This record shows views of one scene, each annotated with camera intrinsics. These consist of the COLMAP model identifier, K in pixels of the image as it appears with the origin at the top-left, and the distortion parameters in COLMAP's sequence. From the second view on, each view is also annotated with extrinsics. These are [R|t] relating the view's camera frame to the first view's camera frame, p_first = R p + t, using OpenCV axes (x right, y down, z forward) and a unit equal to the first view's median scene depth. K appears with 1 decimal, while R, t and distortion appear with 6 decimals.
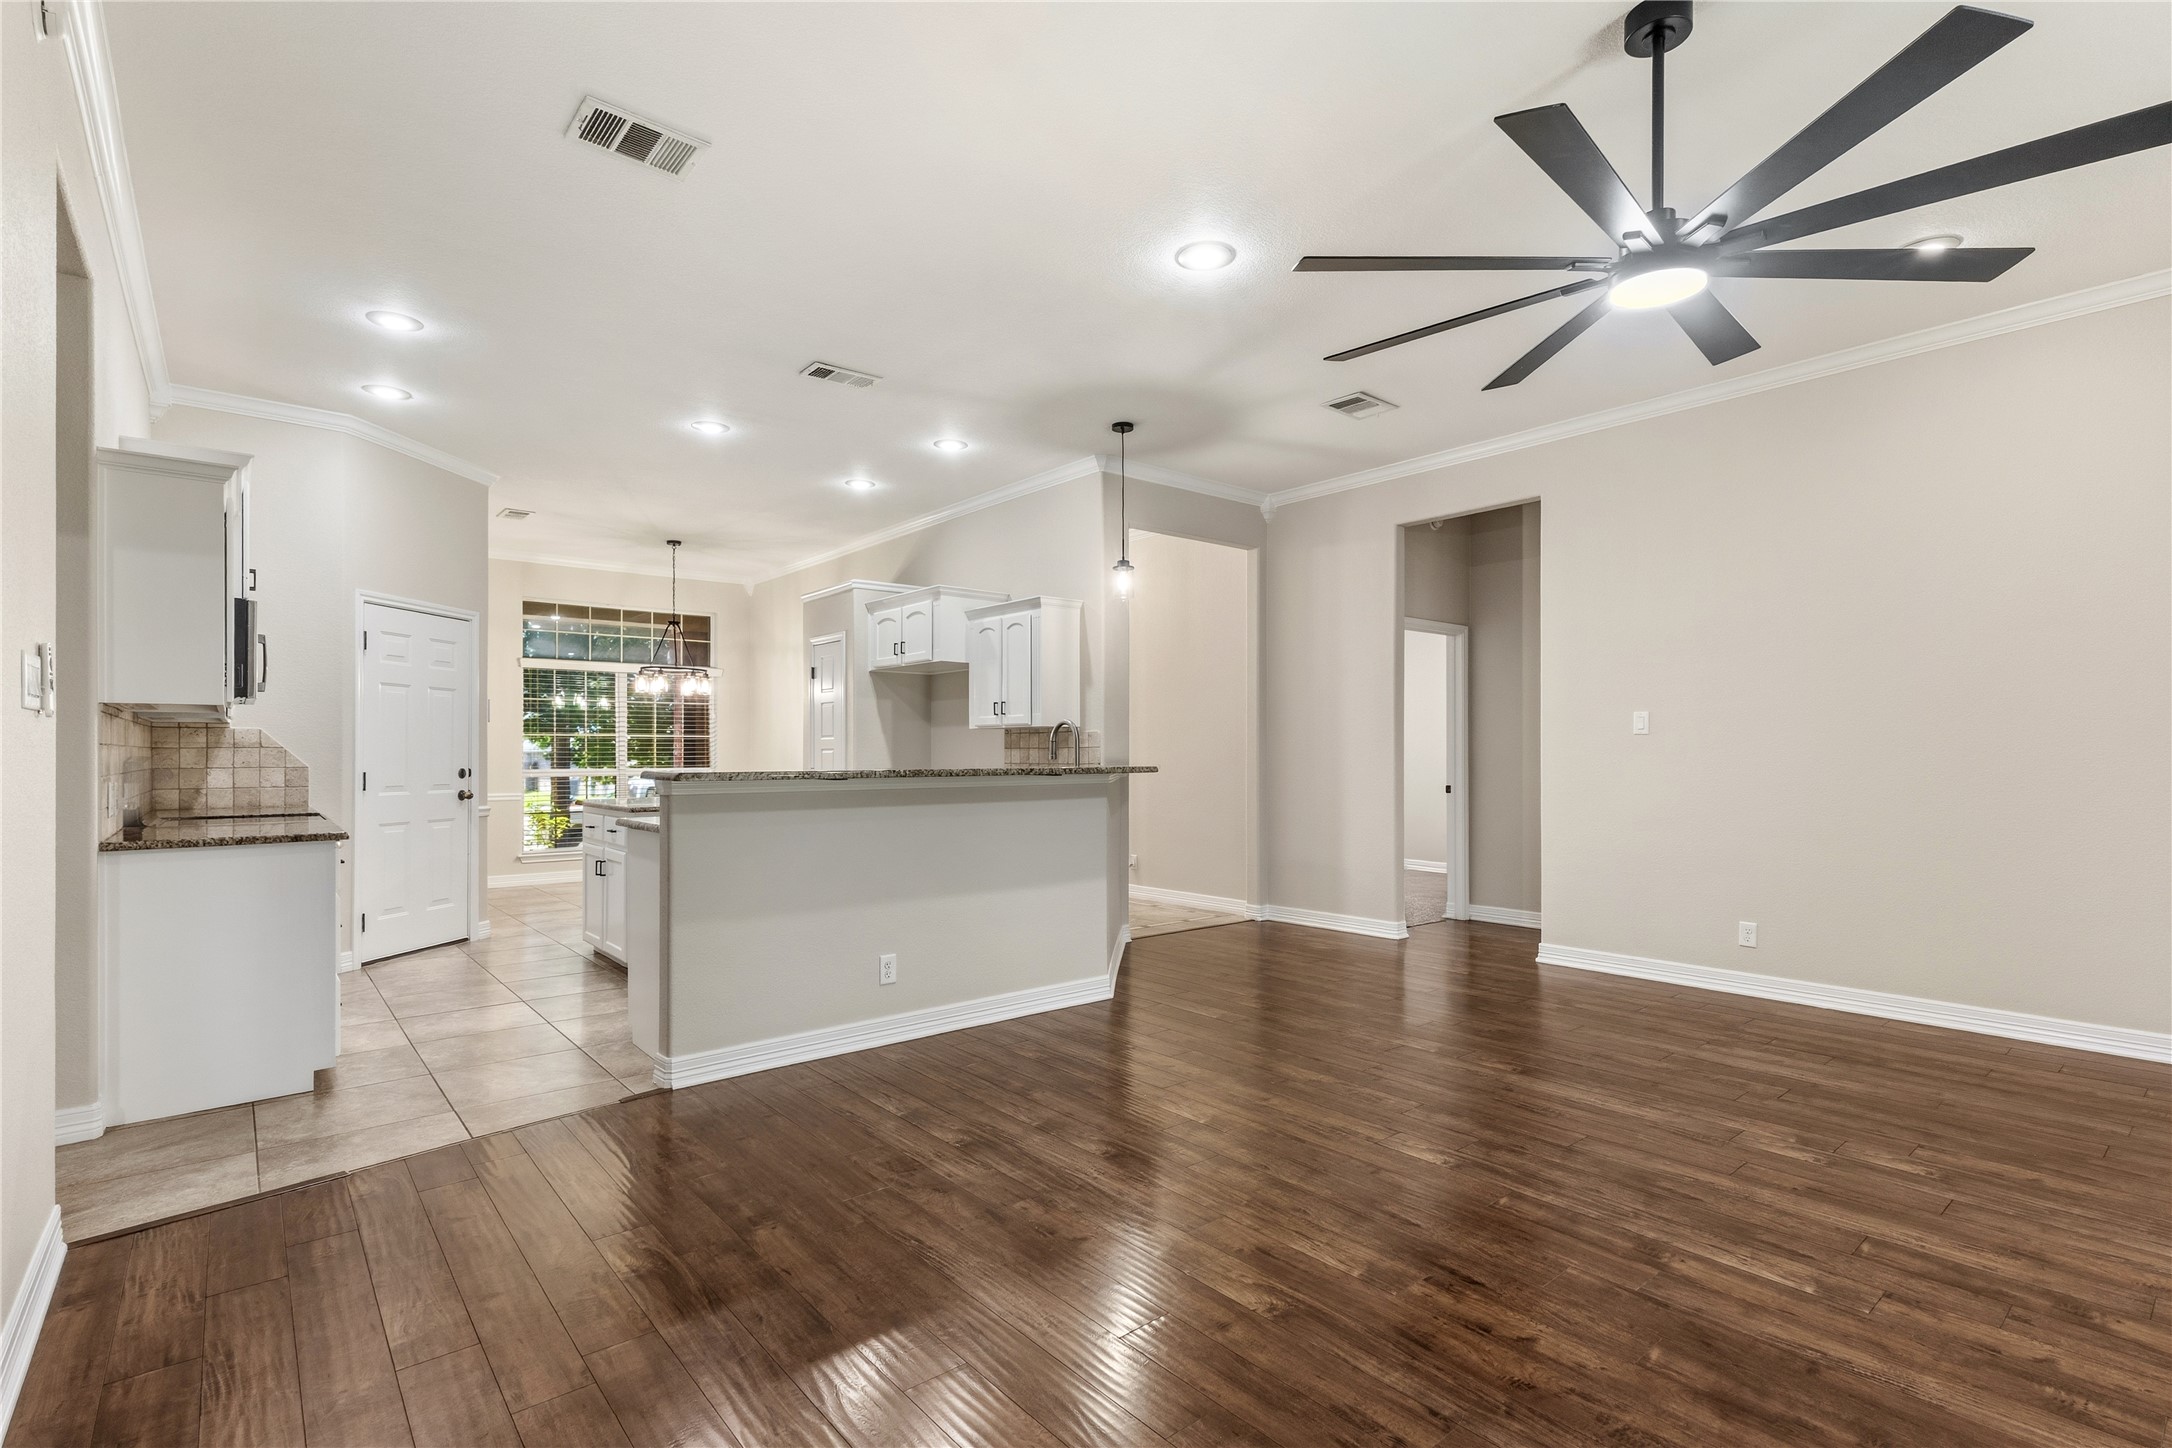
lens RADIAL K [[1019.4, 0, 1079.9], [0, 1019.4, 751.4], [0, 0, 1]] dist [0.004309, 0.001382]
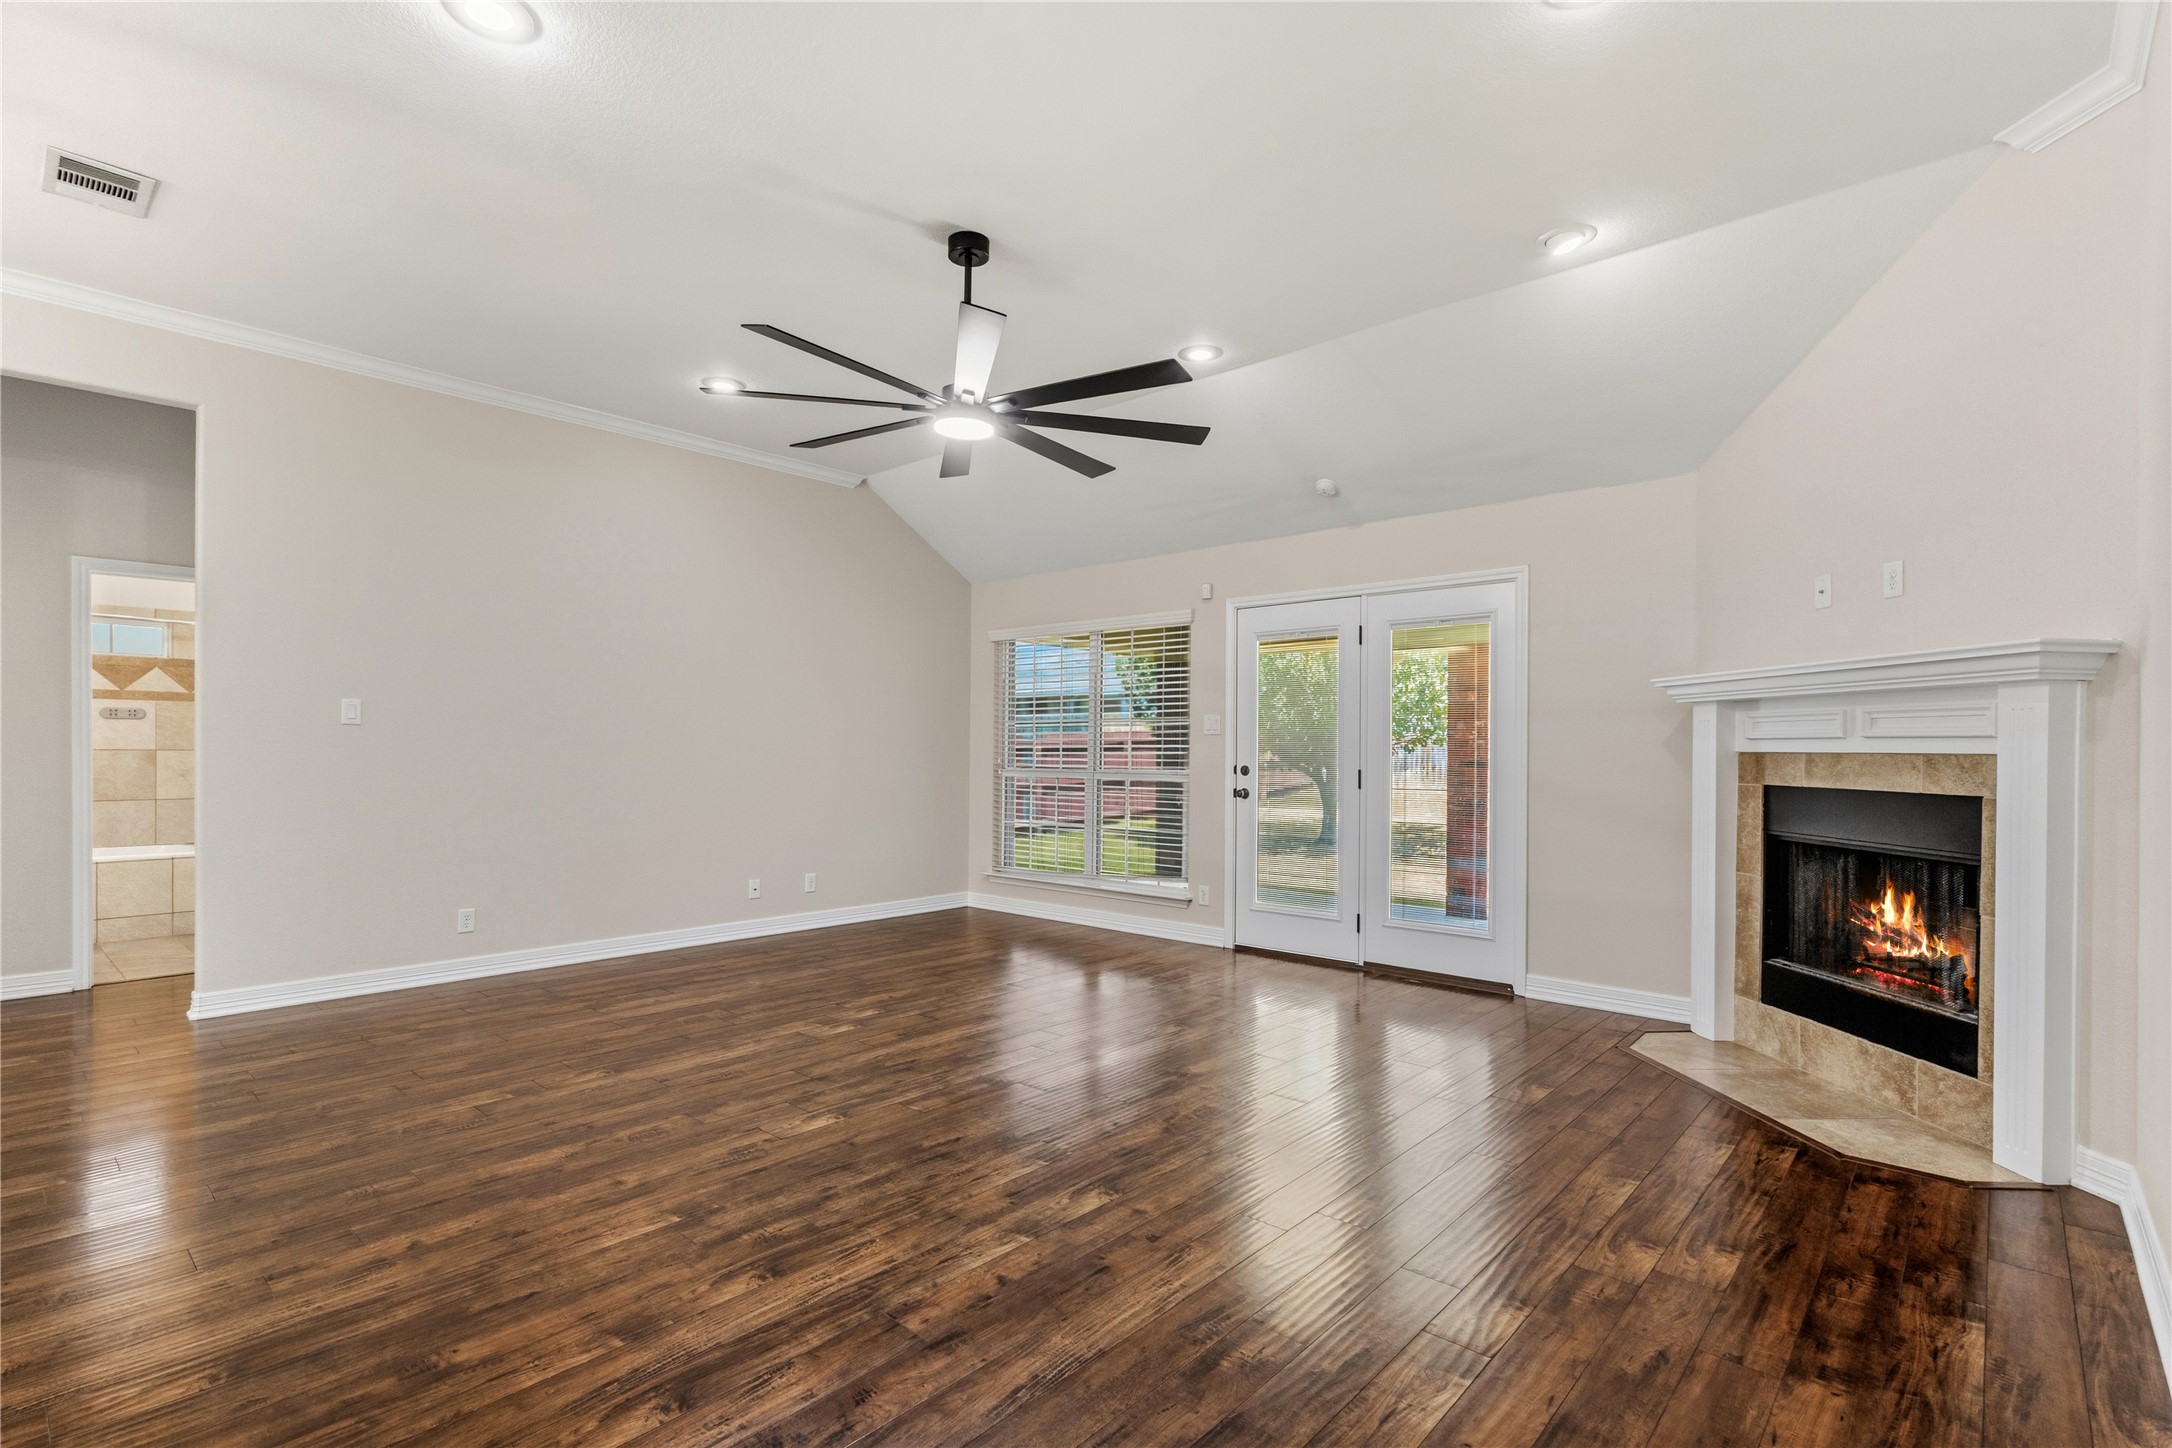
lens RADIAL K [[1019.4, 0, 1079.9], [0, 1019.4, 751.4], [0, 0, 1]] dist [0.004309, 0.001382]
pose [[-0.140303, -0.002758, 0.990105, -0.722564], [-0.007829, 0.999968, 0.001676, 0.001956], [-0.990078, -0.007516, -0.140320, 0.839698]]
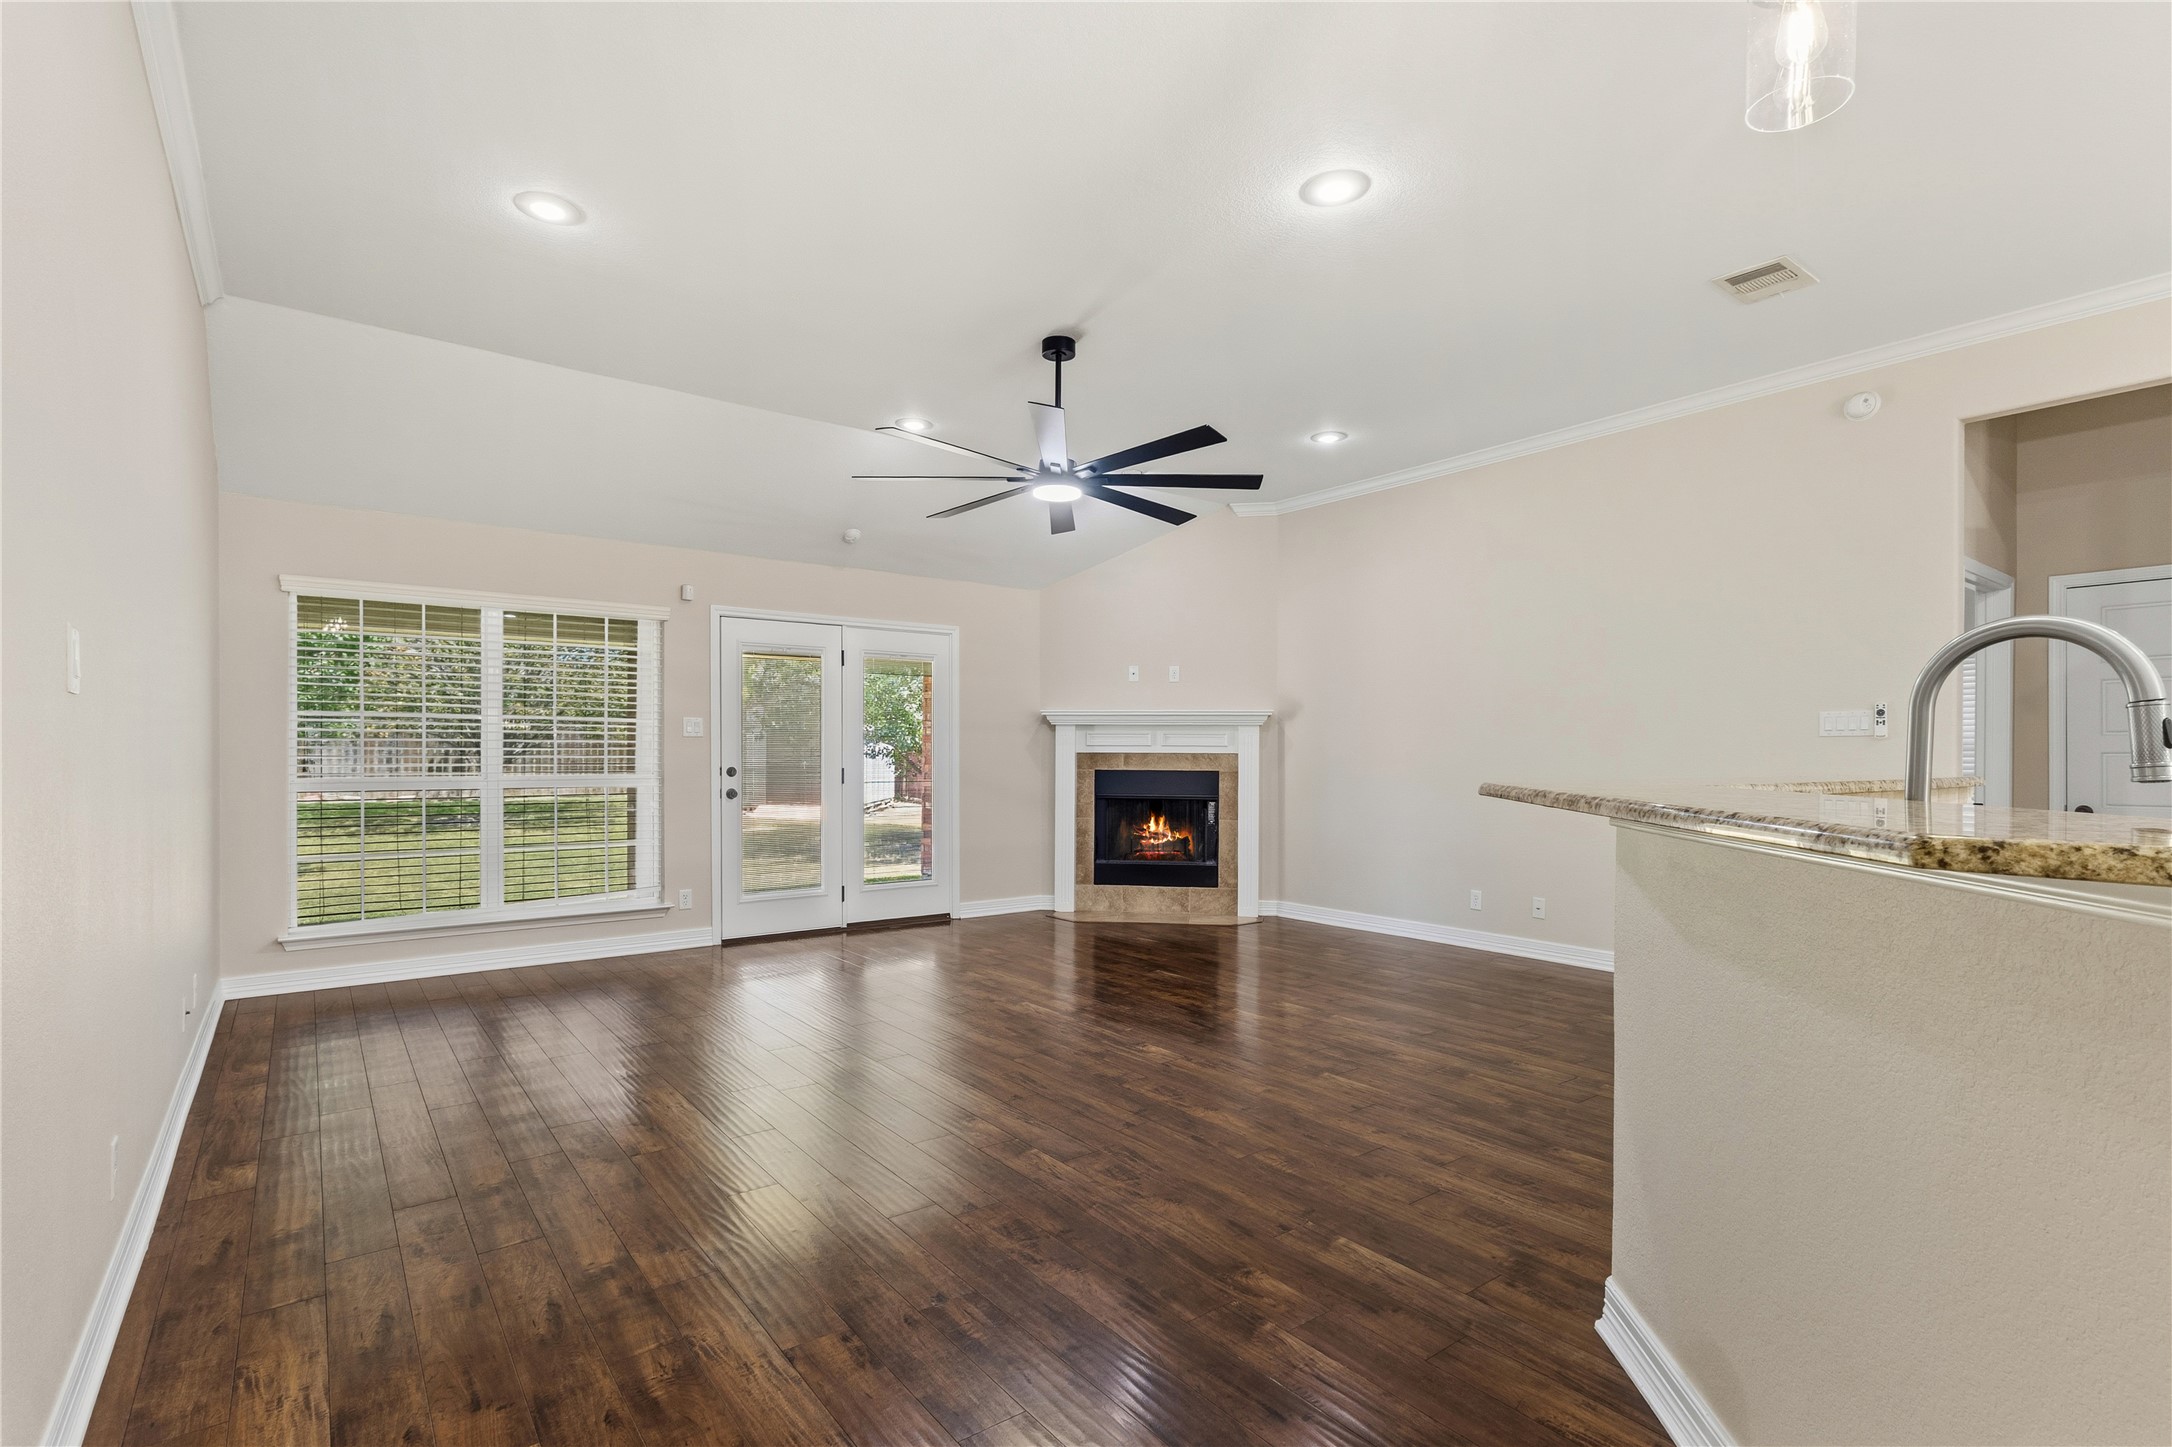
lens RADIAL K [[1019.4, 0, 1079.9], [0, 1019.4, 750.9], [0, 0, 1]] dist [0.004309, 0.001382]
pose [[-0.998877, -0.002090, 0.047343, 0.357473], [-0.002276, 0.999990, -0.003873, 0.003255], [-0.047334, -0.003977, -0.998871, 2.252943]]
